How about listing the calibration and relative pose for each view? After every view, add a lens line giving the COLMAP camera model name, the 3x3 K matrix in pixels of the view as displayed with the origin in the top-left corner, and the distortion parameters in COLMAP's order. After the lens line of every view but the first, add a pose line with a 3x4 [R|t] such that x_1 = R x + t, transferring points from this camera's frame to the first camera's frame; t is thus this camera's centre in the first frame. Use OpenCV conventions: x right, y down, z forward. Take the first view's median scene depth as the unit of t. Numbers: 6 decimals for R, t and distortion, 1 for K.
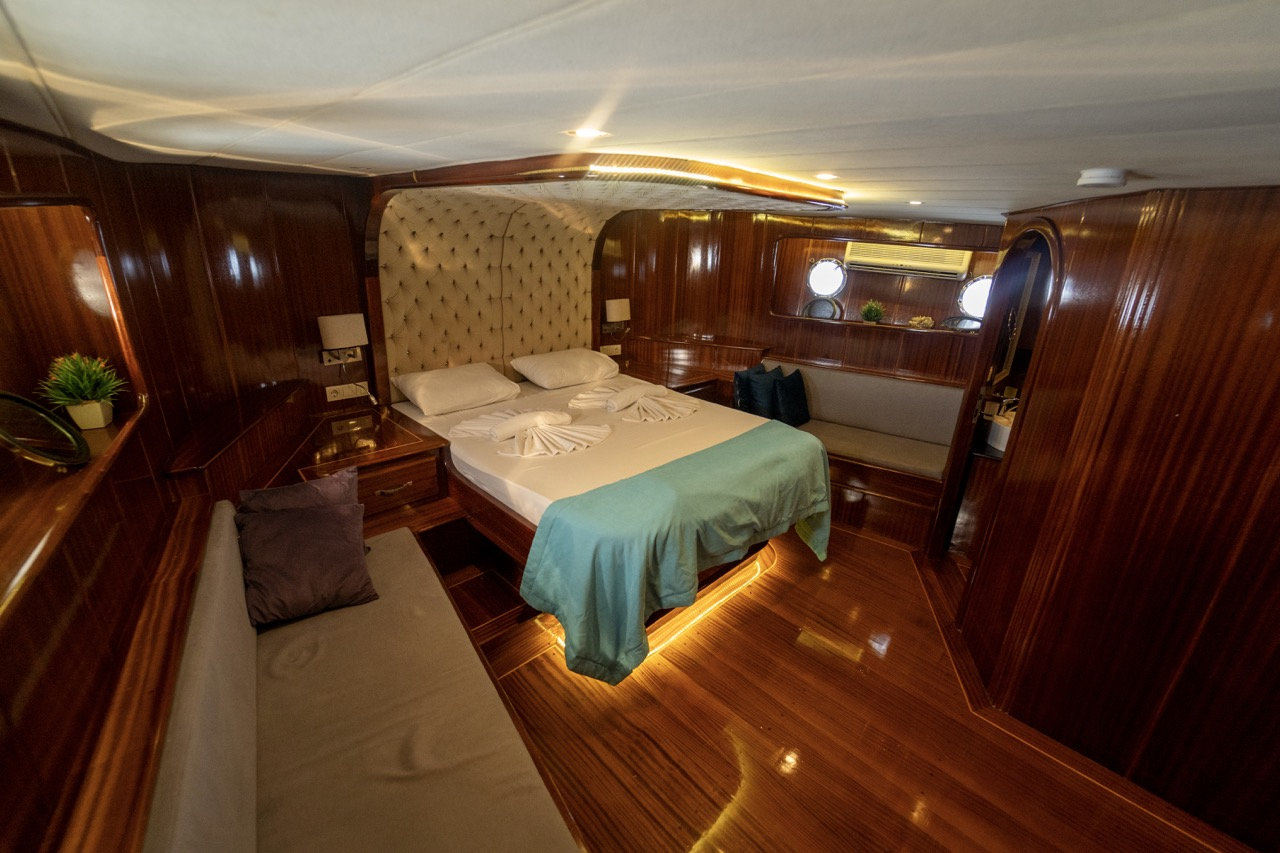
lens RADIAL K [[514.7, 0, 629.4], [0, 514.7, 425.4], [0, 0, 1]] dist [-0.019246, -0.000353]
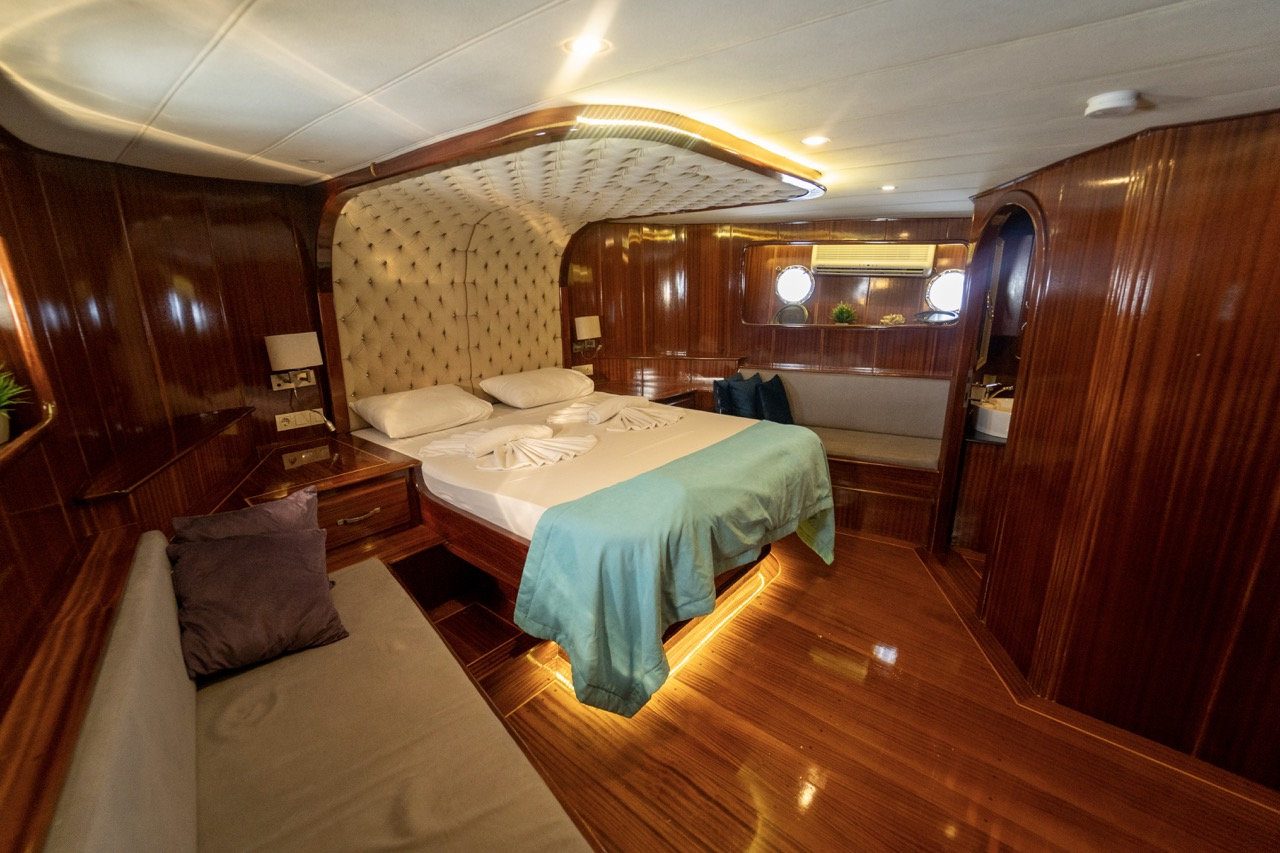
lens RADIAL K [[519.3, 0, 630.7], [0, 519.3, 422.4], [0, 0, 1]] dist [-0.021221, 0.000299]
pose [[0.994898, -0.067830, 0.074683, -0.055141], [0.073621, 0.994252, -0.077733, 0.071119], [-0.068982, 0.082834, 0.994173, 0.079835]]
